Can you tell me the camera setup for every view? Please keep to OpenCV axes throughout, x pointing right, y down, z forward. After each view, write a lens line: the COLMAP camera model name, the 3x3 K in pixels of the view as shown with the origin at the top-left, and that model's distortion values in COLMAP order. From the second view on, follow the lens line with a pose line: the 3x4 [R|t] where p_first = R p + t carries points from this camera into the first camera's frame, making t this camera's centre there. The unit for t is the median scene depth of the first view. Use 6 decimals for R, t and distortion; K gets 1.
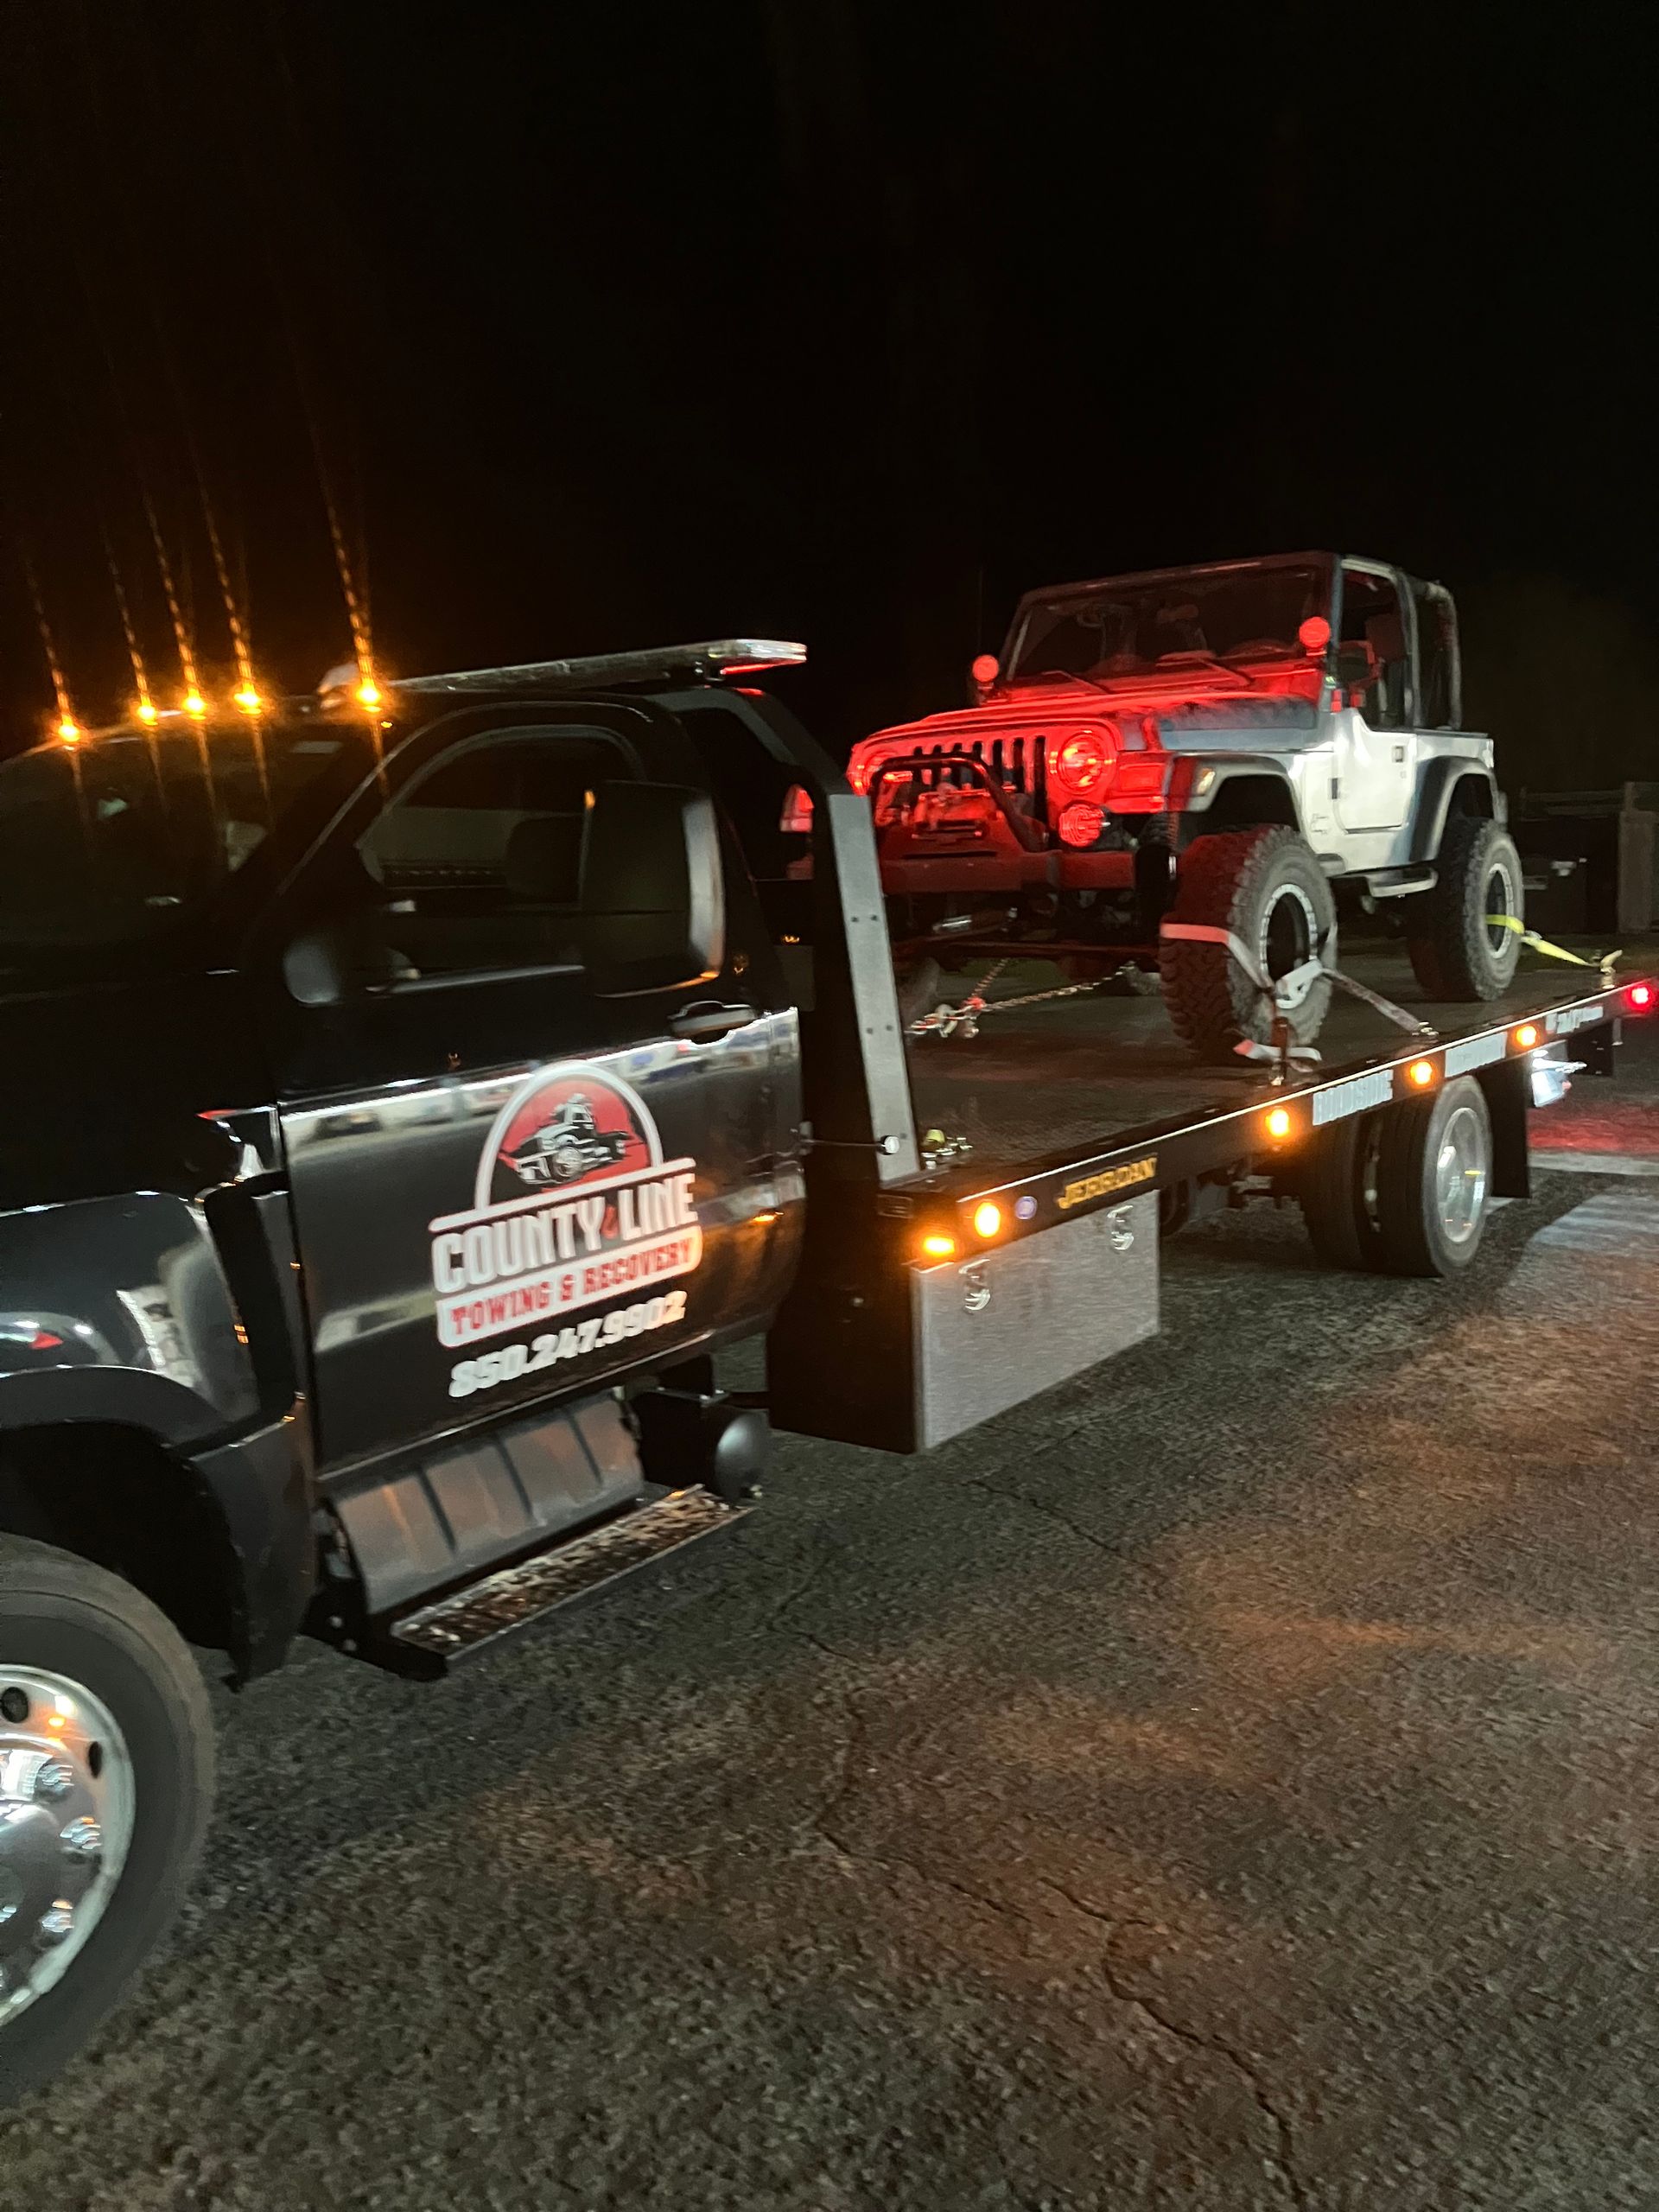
lens RADIAL K [[1810.3, 0, 851.7], [0, 1810.3, 1091.6], [0, 0, 1]] dist [0.027092, -0.044989]
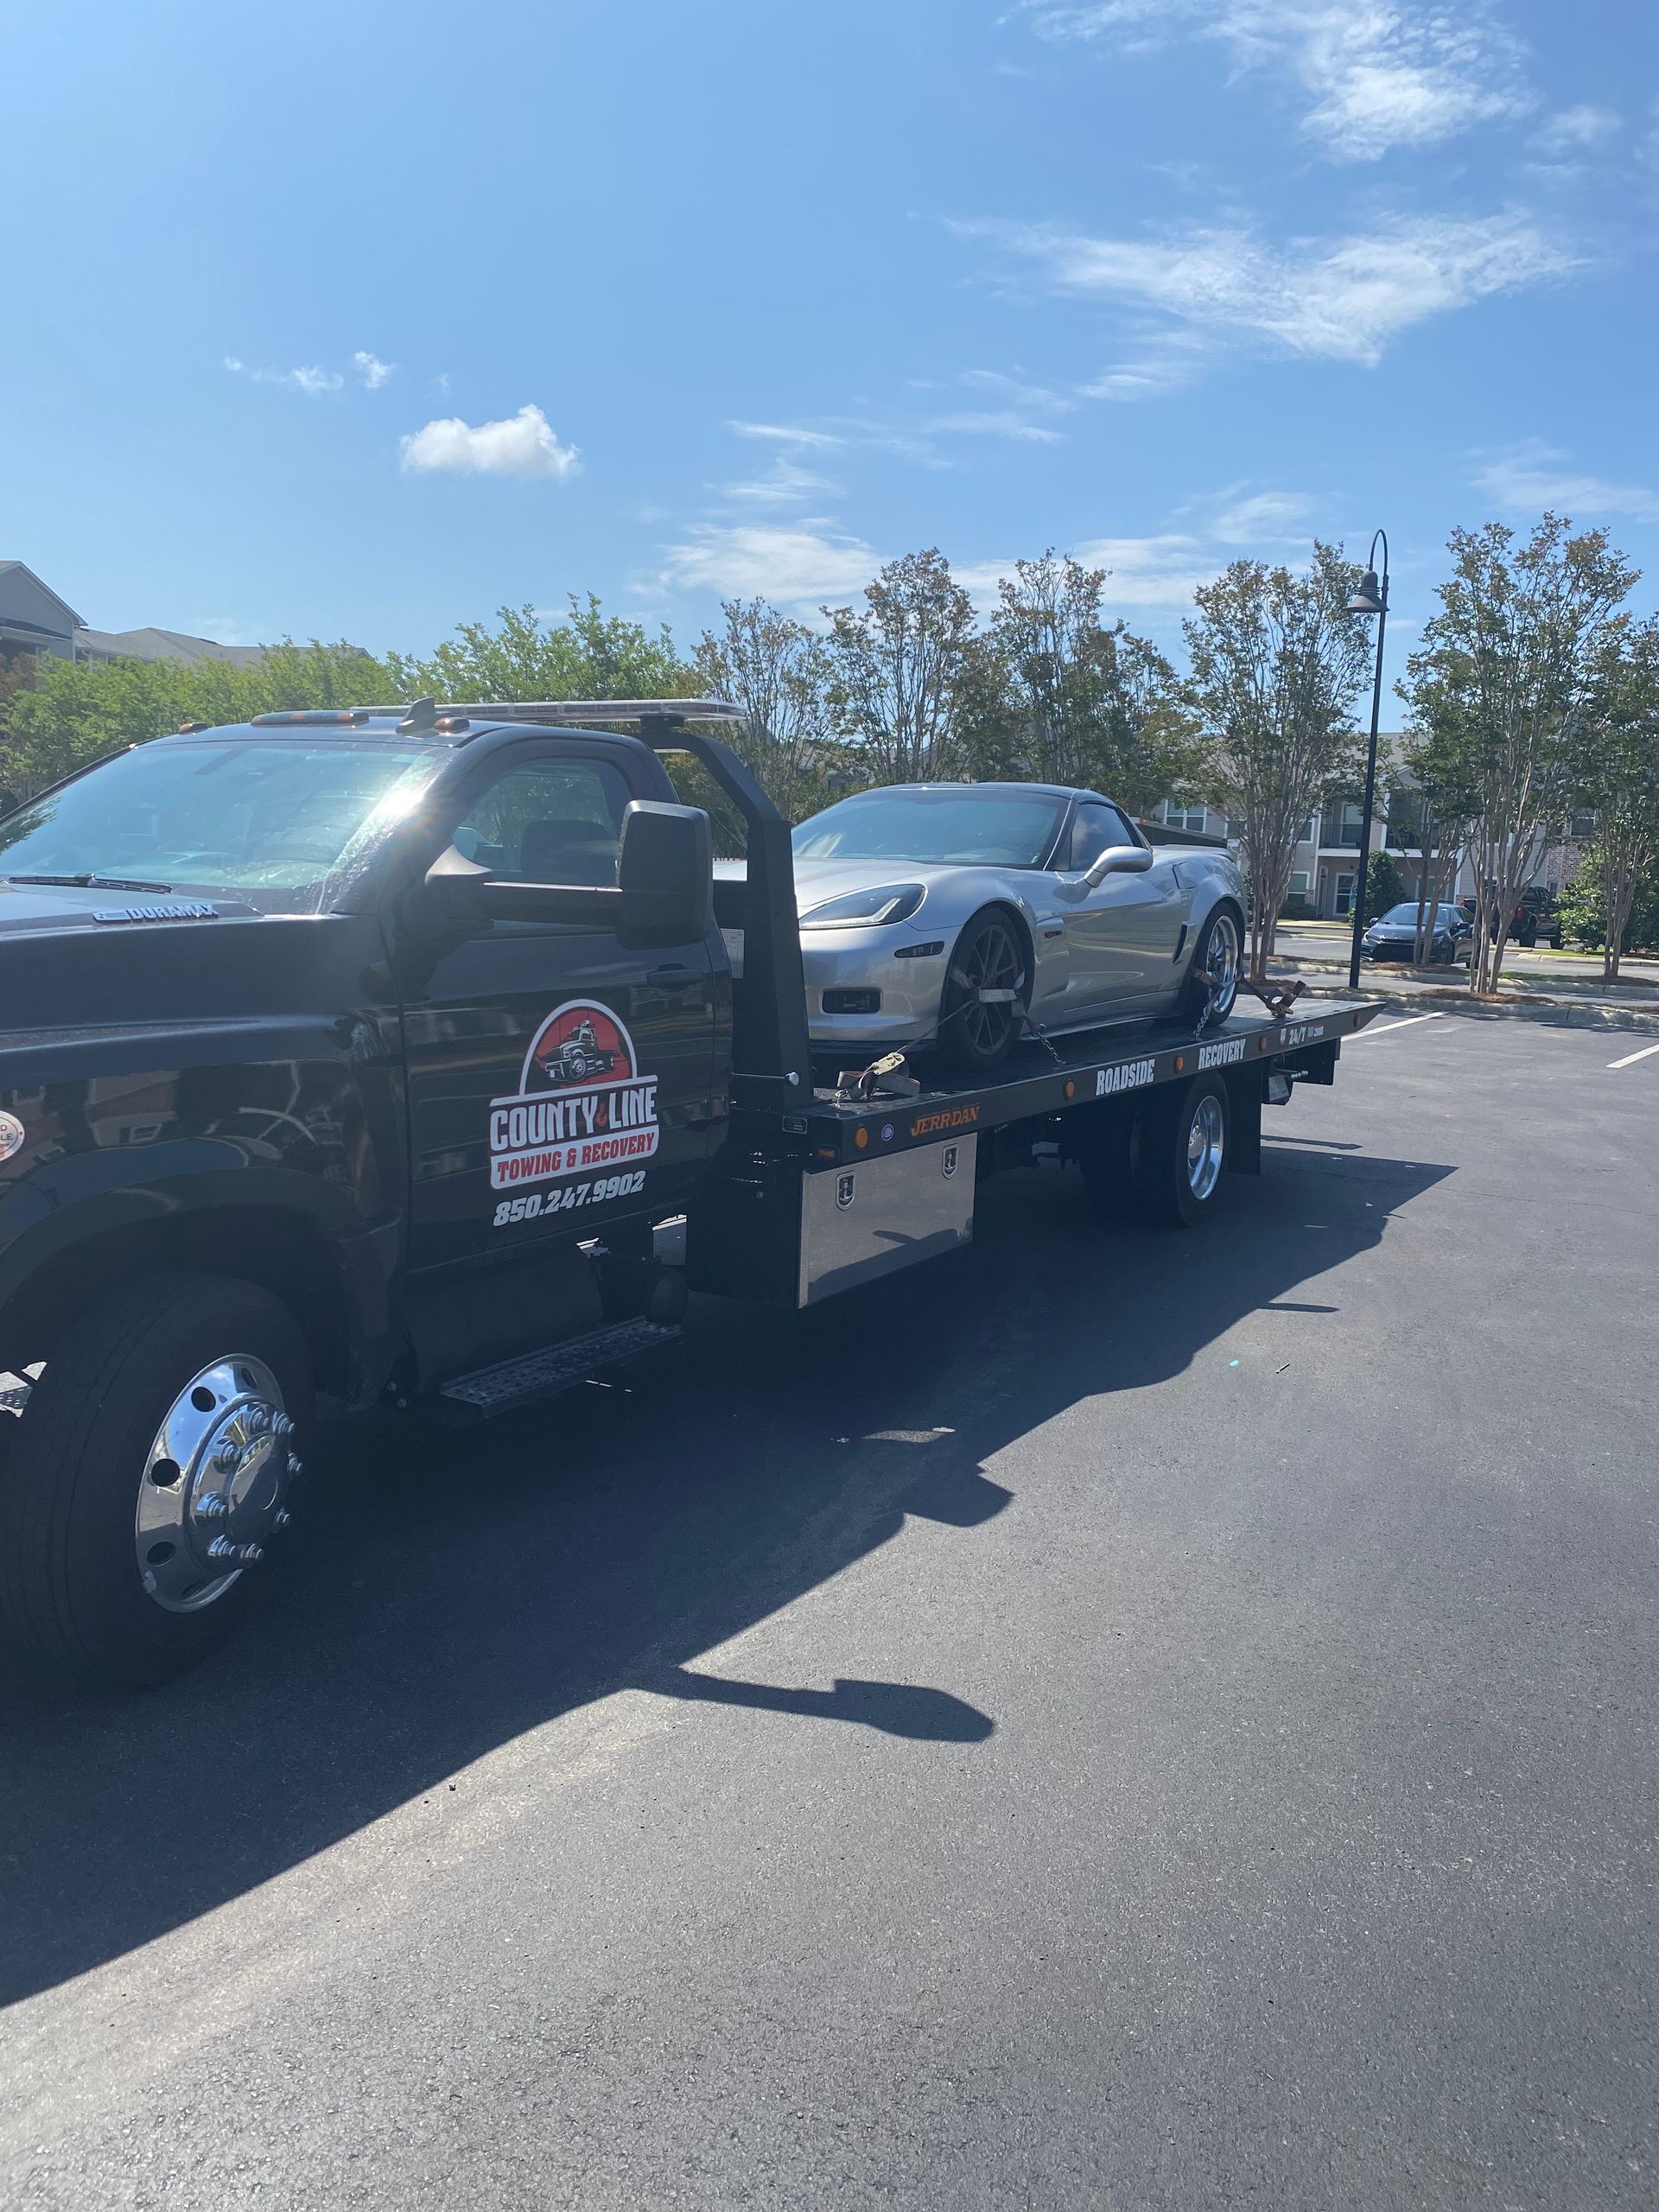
lens RADIAL K [[1665.3, 0, 809.5], [0, 1665.3, 1103.7], [0, 0, 1]] dist [0.003521, -0.007808]
pose [[0.994805, 0.057236, 0.084188, -0.083996], [-0.057792, 0.998320, 0.004186, 0.050036], [-0.083807, -0.009030, 0.996441, -0.297751]]
